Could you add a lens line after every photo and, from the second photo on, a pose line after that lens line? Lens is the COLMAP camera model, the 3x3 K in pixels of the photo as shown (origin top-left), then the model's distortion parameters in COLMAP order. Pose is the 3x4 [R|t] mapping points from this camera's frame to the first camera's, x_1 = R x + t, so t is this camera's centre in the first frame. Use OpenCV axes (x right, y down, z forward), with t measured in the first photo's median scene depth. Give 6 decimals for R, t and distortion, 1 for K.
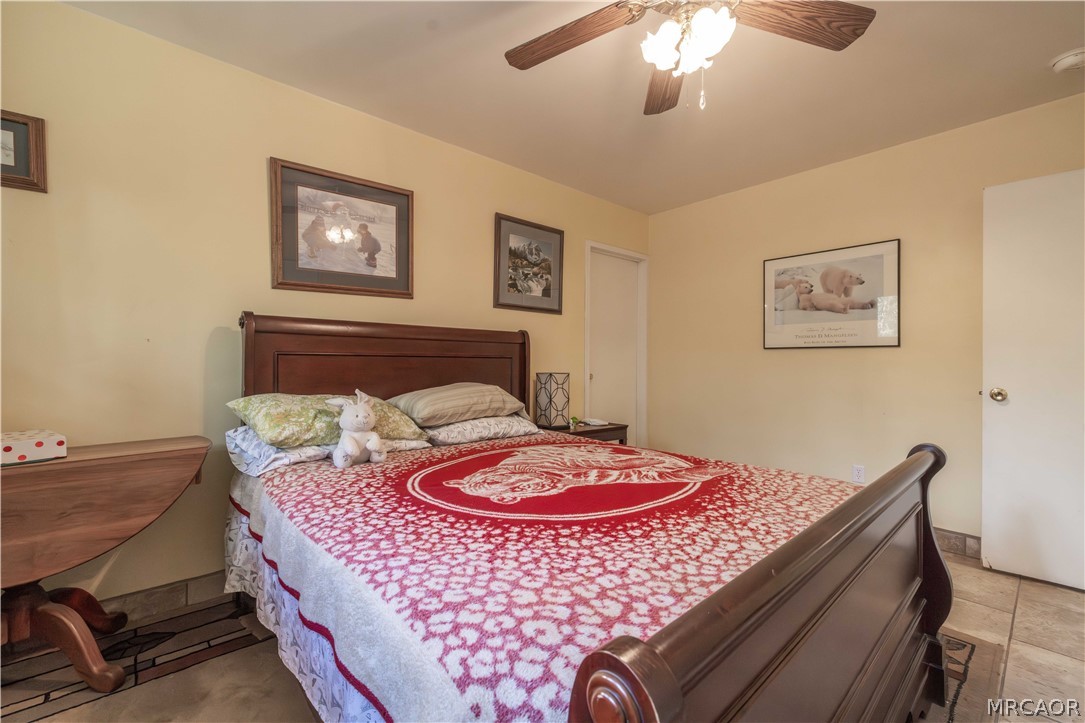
lens RADIAL K [[460.3, 0, 536.1], [0, 460.3, 365.1], [0, 0, 1]] dist [-0.000057, 0.000194]
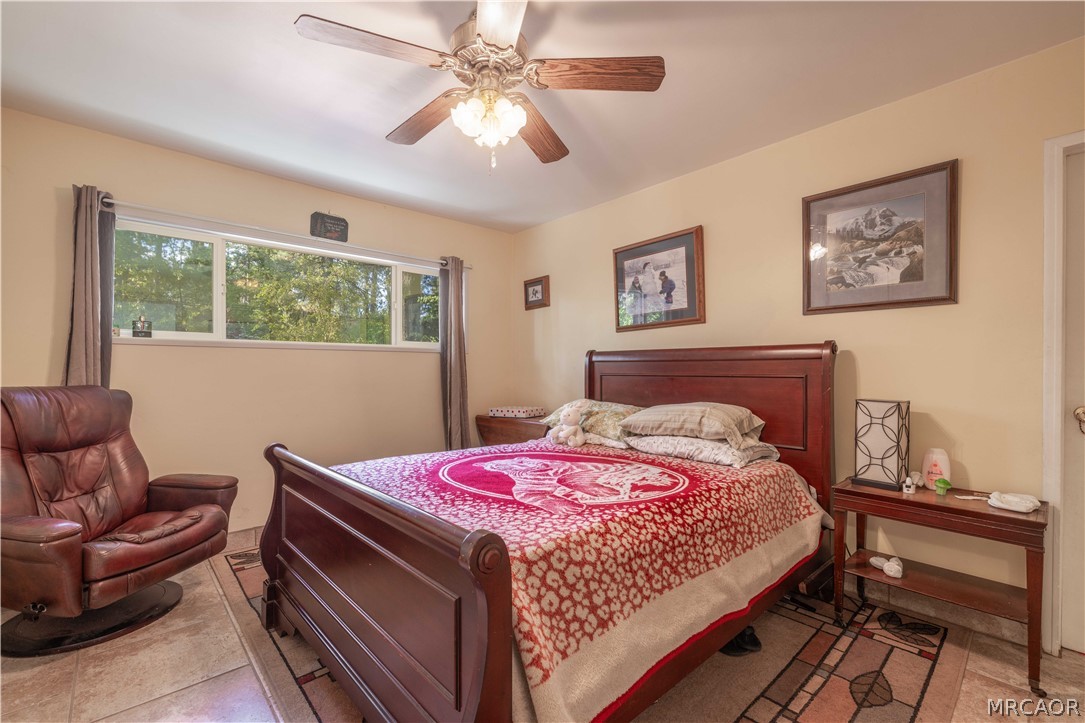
lens RADIAL K [[460.3, 0, 536.1], [0, 460.3, 365.1], [0, 0, 1]] dist [-0.000057, 0.000194]
pose [[0.008367, -0.016727, -0.999825, 0.869410], [-0.005937, 0.999842, -0.016777, -0.024185], [0.999947, 0.006076, 0.008266, 0.630675]]
